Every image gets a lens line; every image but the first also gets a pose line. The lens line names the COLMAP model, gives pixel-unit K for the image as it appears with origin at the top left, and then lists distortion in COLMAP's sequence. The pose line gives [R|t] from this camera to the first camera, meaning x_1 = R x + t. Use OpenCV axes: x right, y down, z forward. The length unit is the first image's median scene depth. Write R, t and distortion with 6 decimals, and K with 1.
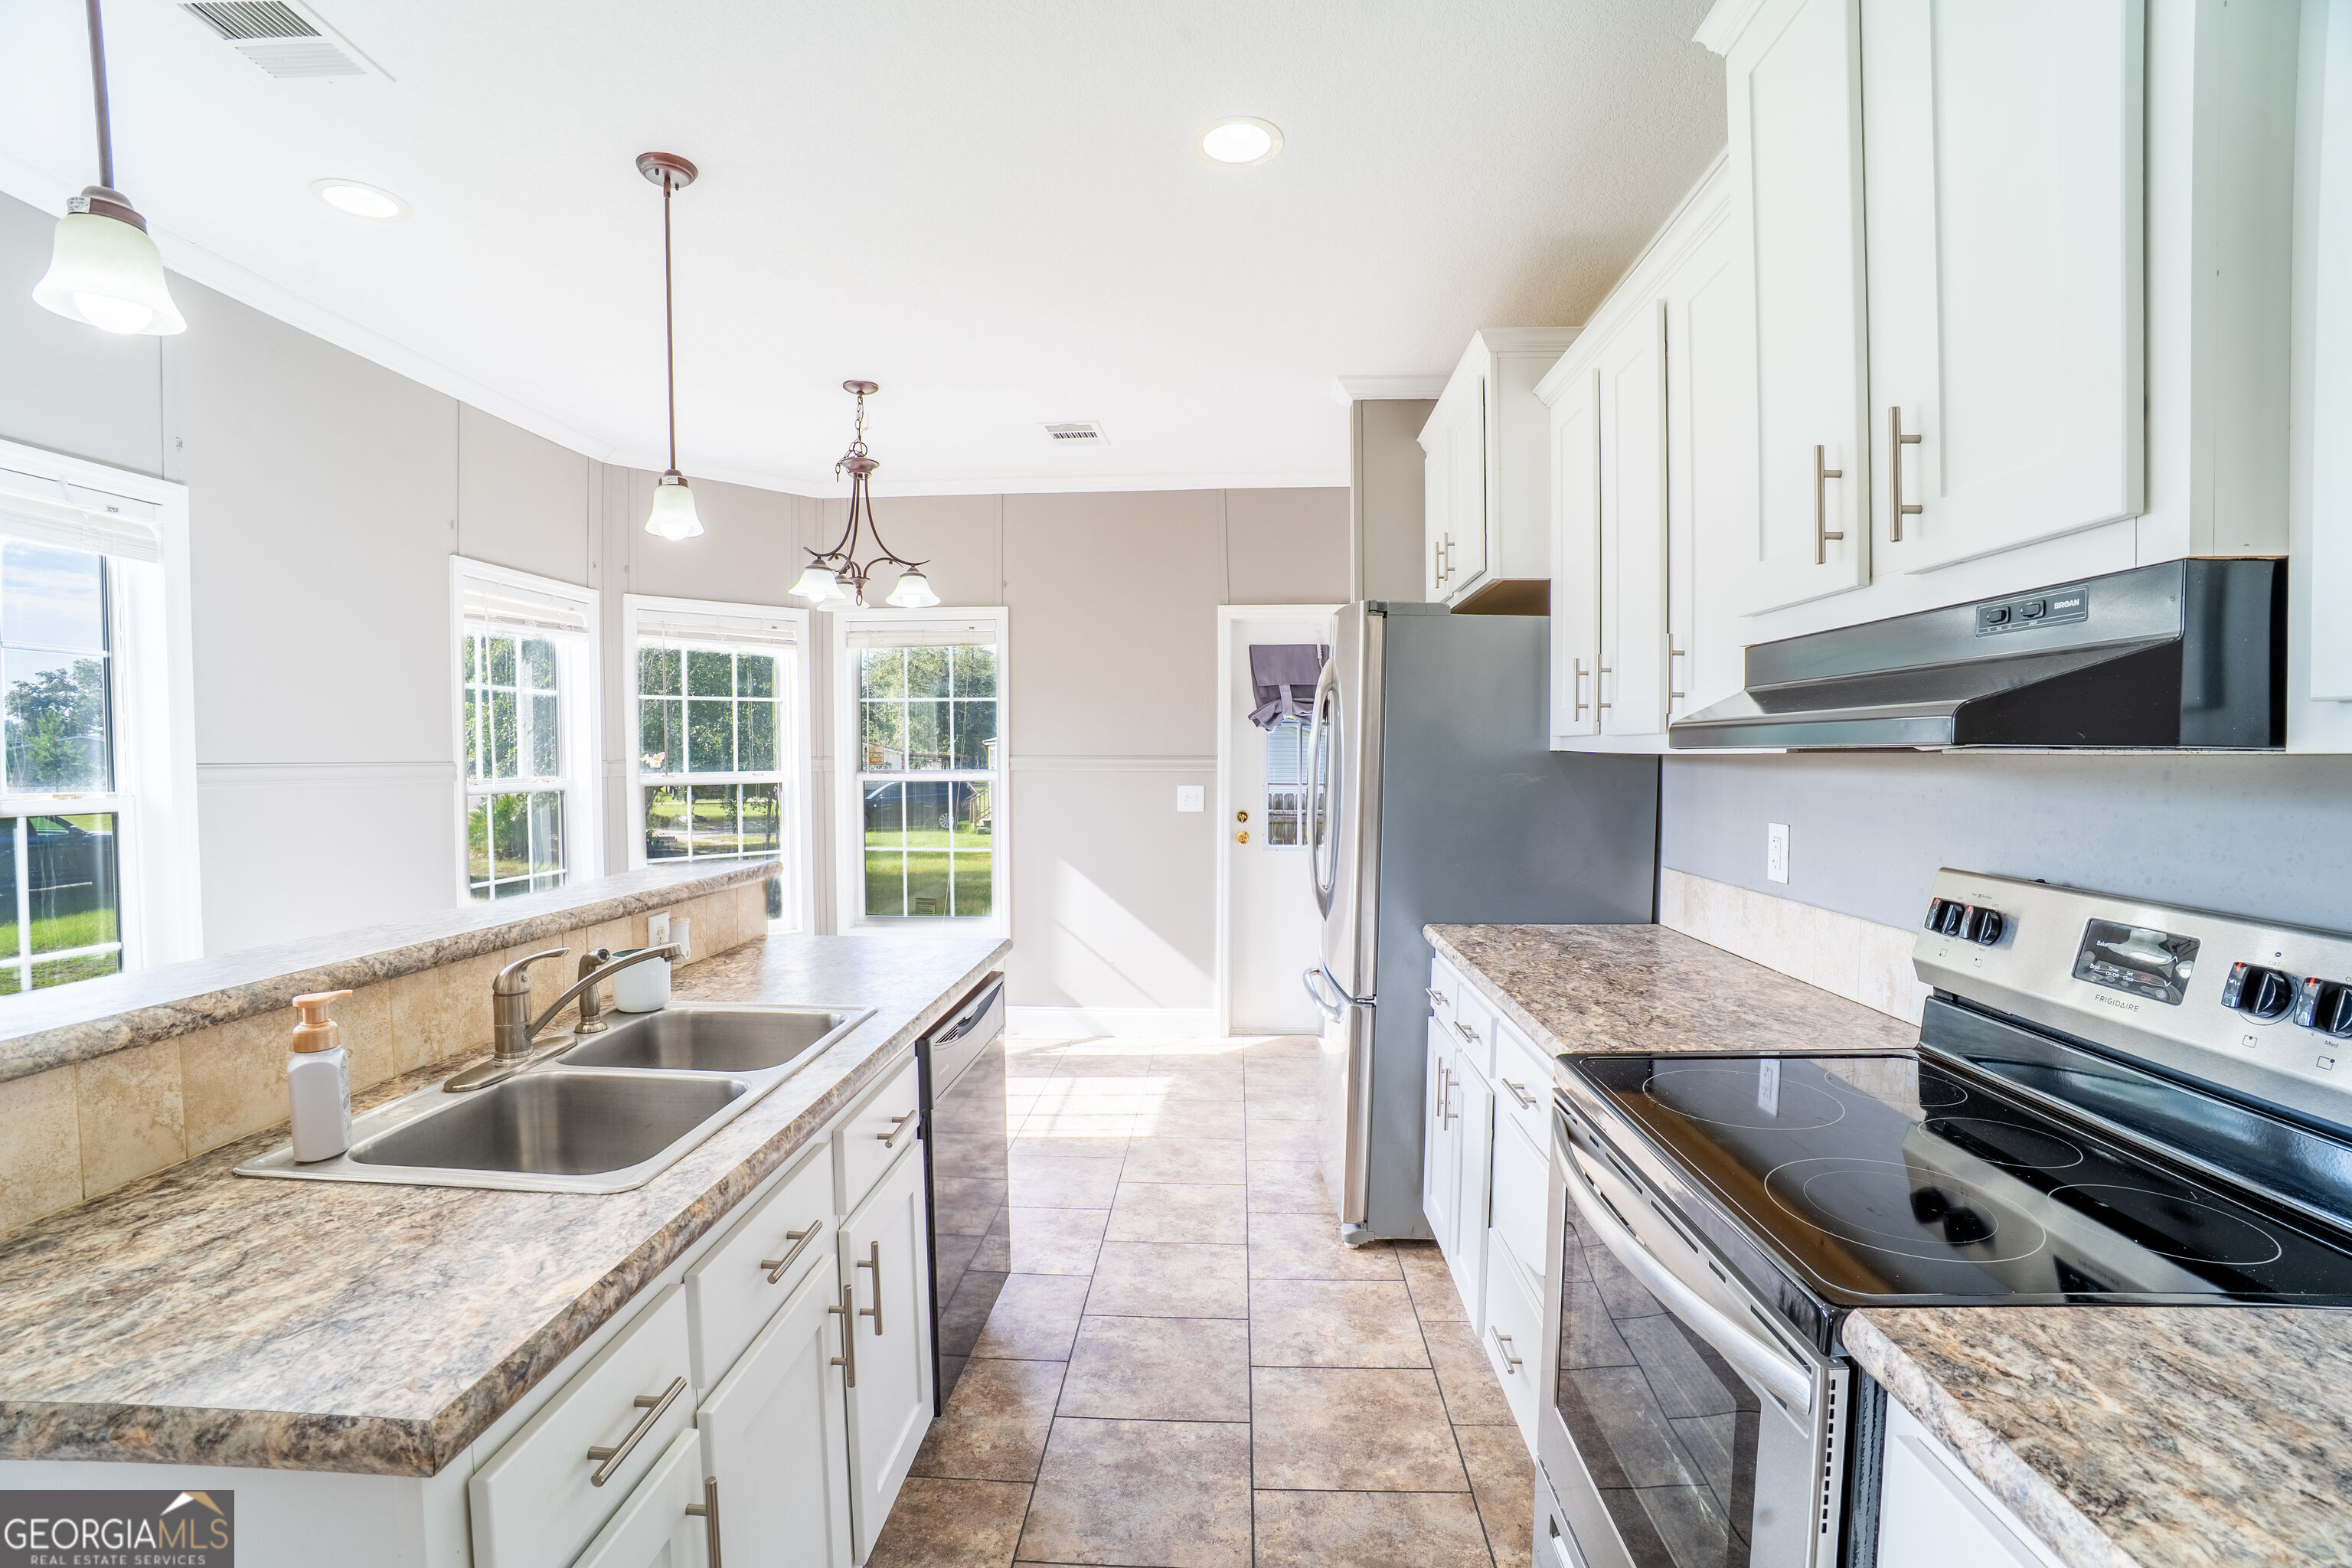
lens RADIAL K [[1069.1, 0, 1181.0], [0, 1069.1, 796.8], [0, 0, 1]] dist [-0.098758, 0.032492]
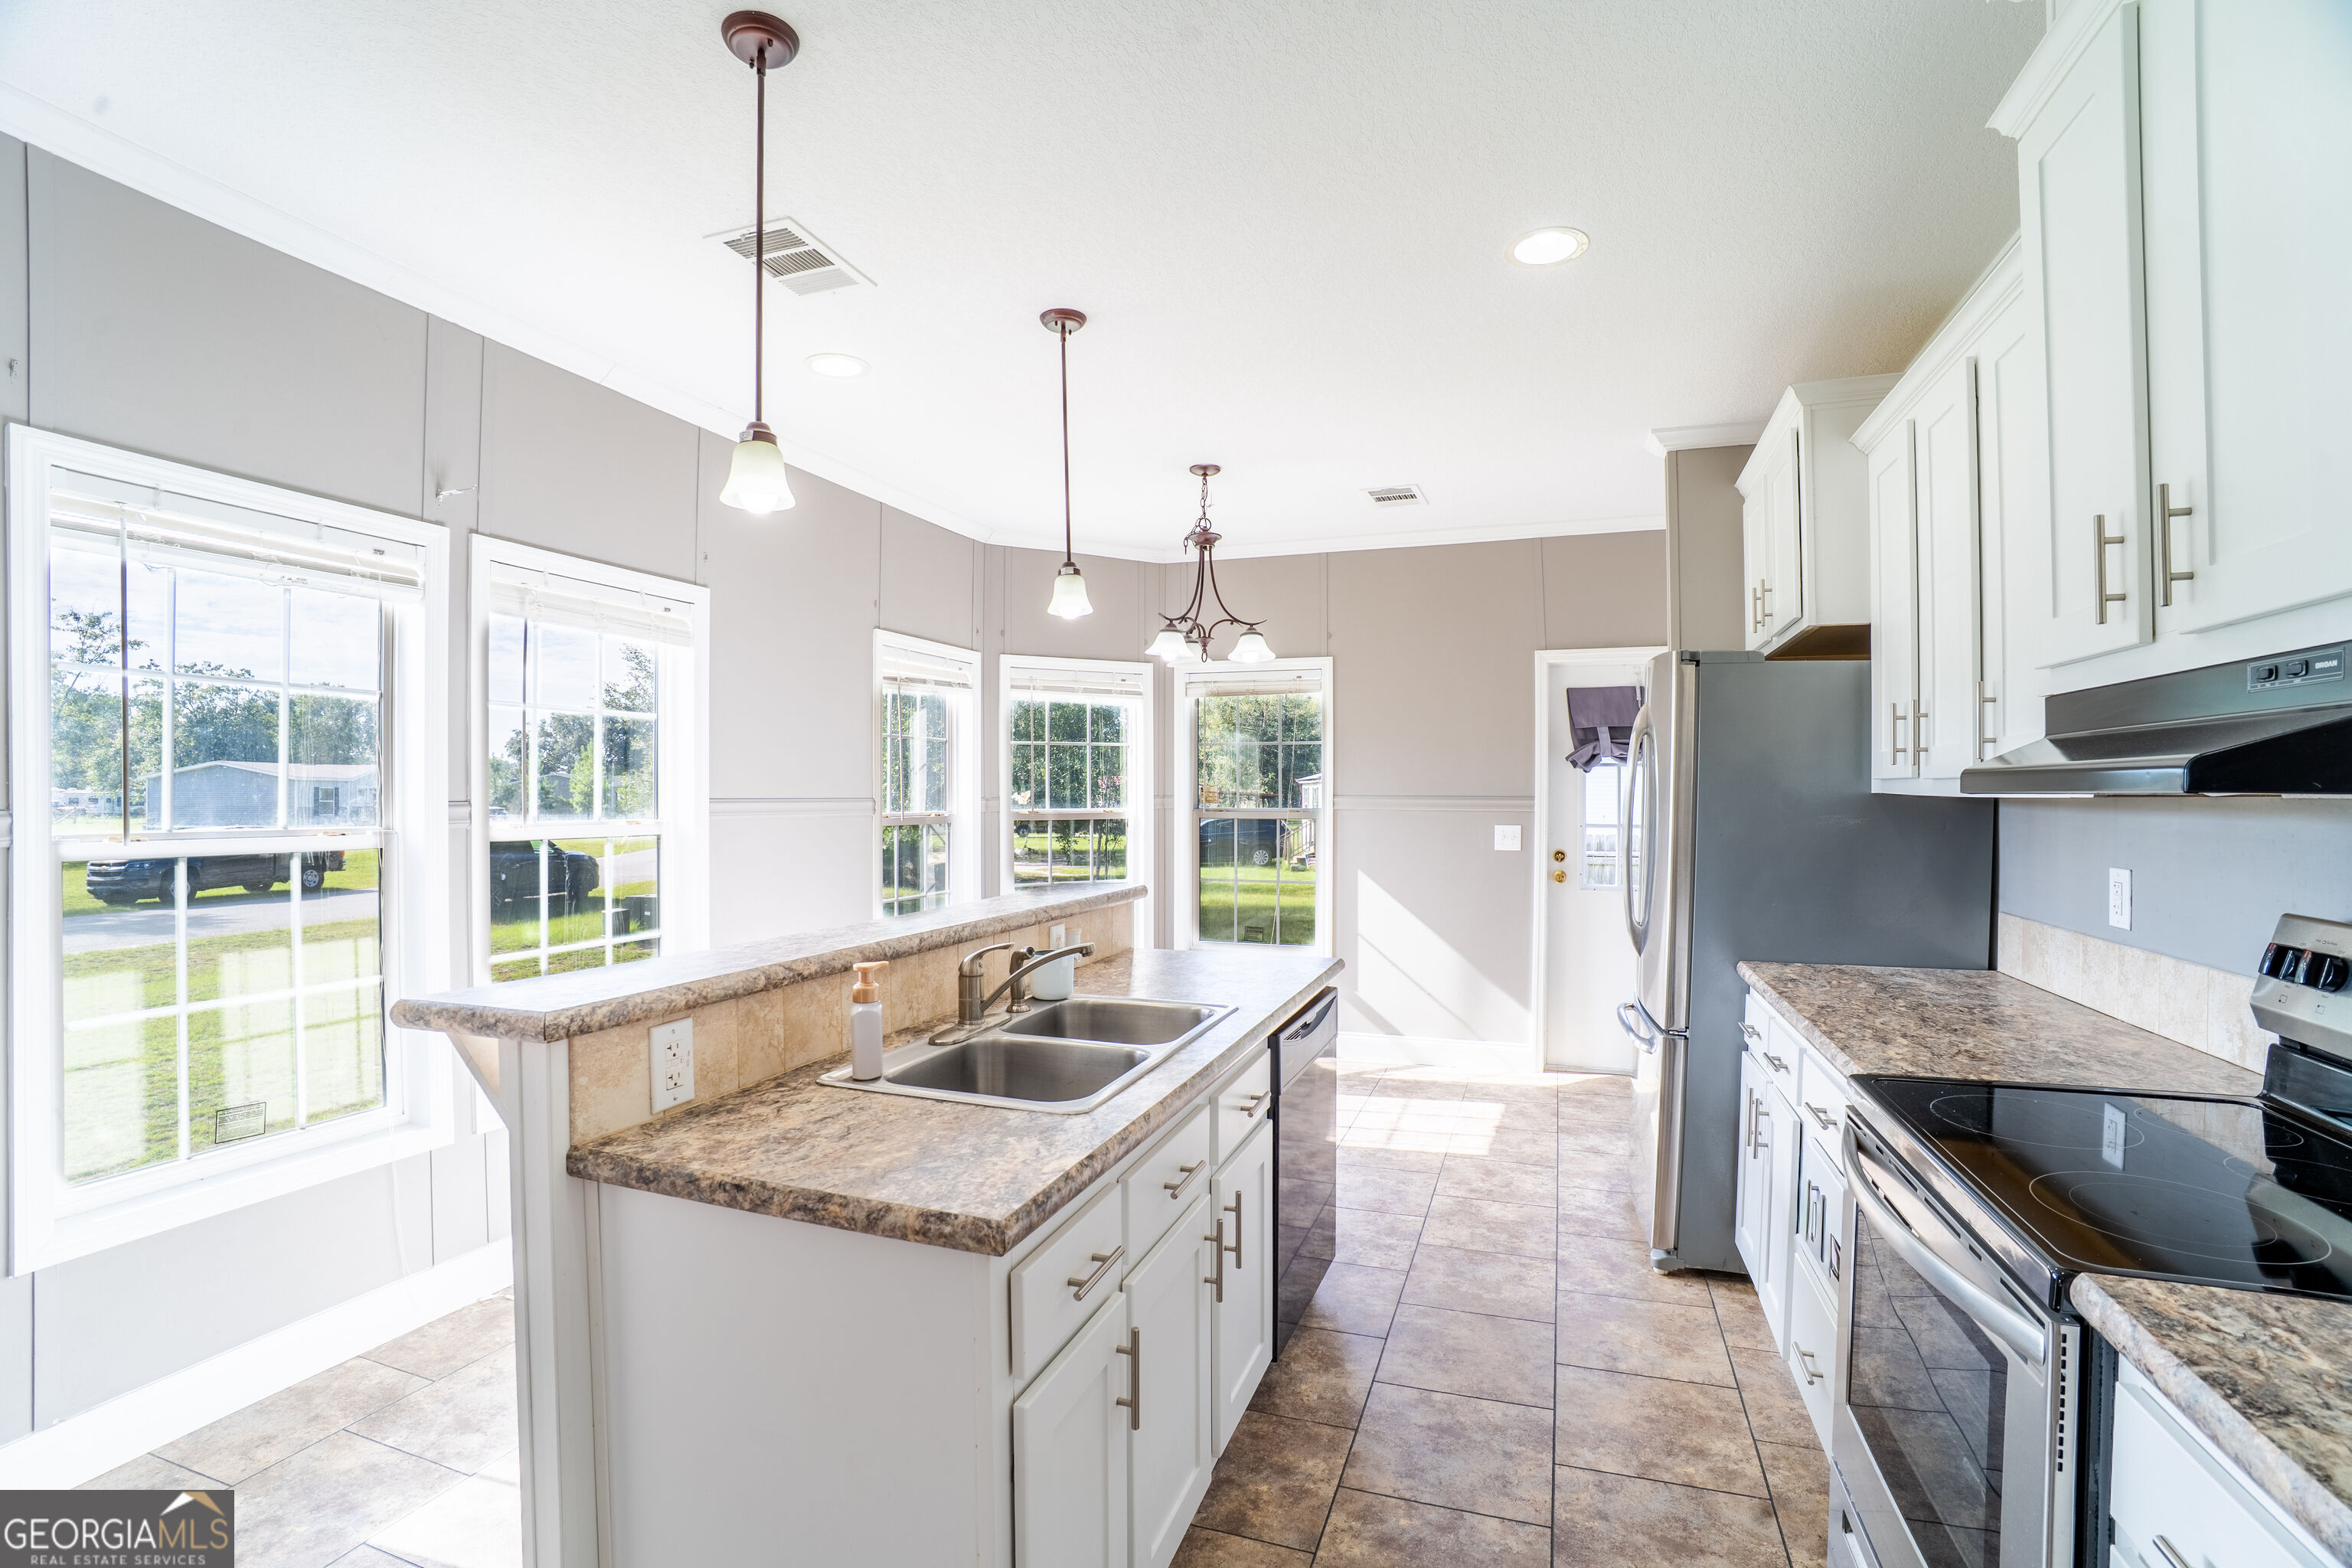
lens RADIAL K [[1069.1, 0, 1181.0], [0, 1069.1, 796.8], [0, 0, 1]] dist [-0.098758, 0.032492]
pose [[0.958451, 0.003697, -0.285232, -0.004002], [-0.013902, 0.999333, -0.033764, 0.003173], [0.284917, 0.036326, 0.957864, -0.185434]]
